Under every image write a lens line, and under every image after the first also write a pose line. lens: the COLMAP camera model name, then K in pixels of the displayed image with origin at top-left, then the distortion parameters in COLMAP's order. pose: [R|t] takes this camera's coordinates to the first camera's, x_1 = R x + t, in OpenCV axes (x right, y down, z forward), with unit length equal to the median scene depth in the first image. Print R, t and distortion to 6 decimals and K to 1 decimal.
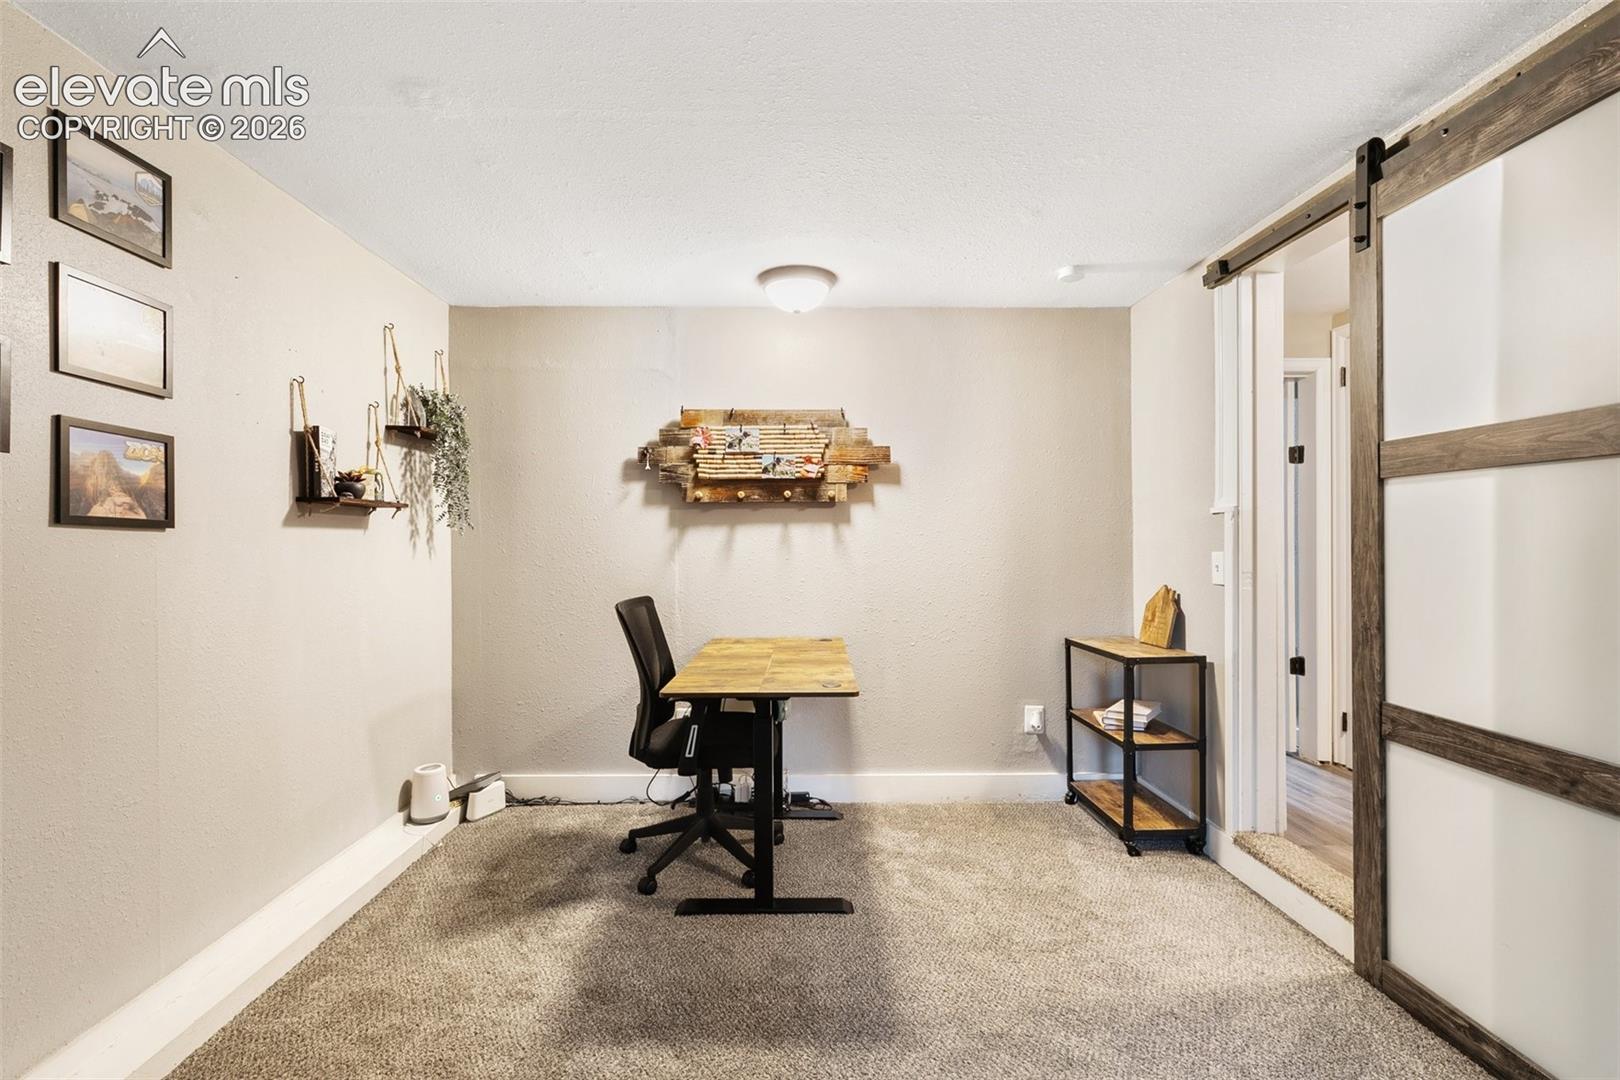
lens RADIAL K [[744.7, 0, 809.6], [0, 744.7, 541.1], [0, 0, 1]] dist [0.008434, -0.000956]
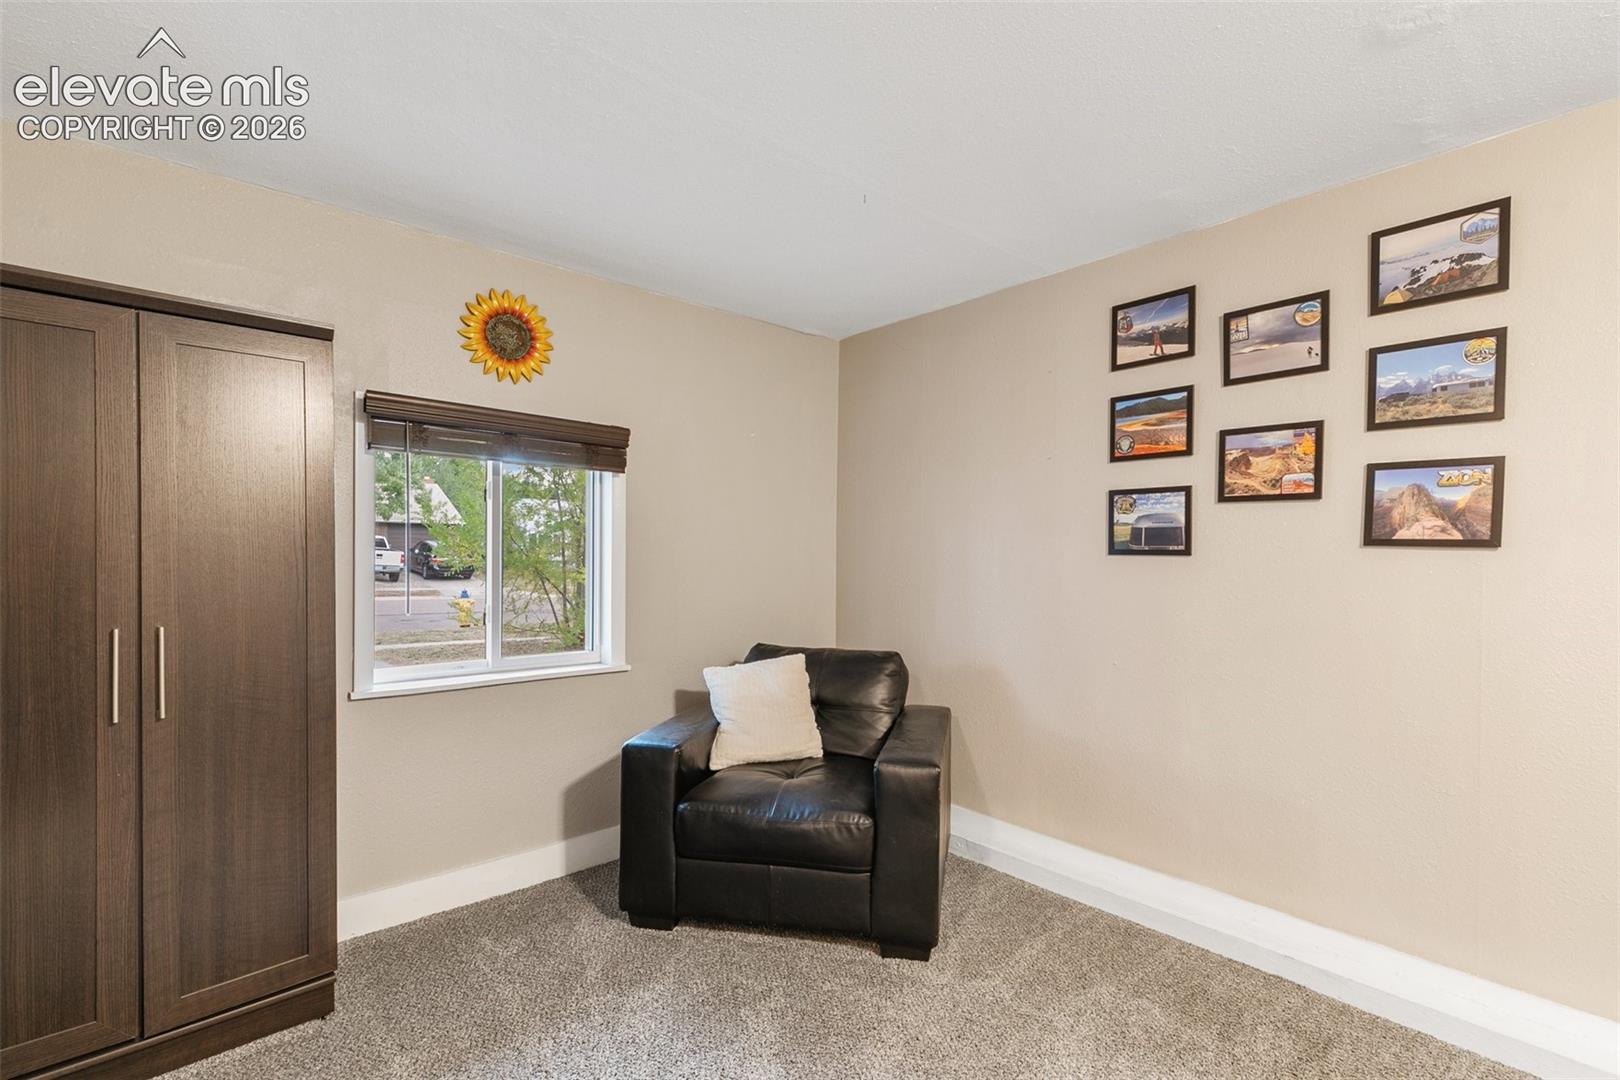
lens RADIAL K [[744.7, 0, 813.8], [0, 744.7, 550.3], [0, 0, 1]] dist [0.008434, -0.000956]
pose [[-0.786127, -0.014866, -0.617886, 0.523599], [-0.015996, 0.999865, -0.003706, 0.005347], [0.617858, 0.006970, -0.786259, 1.292162]]
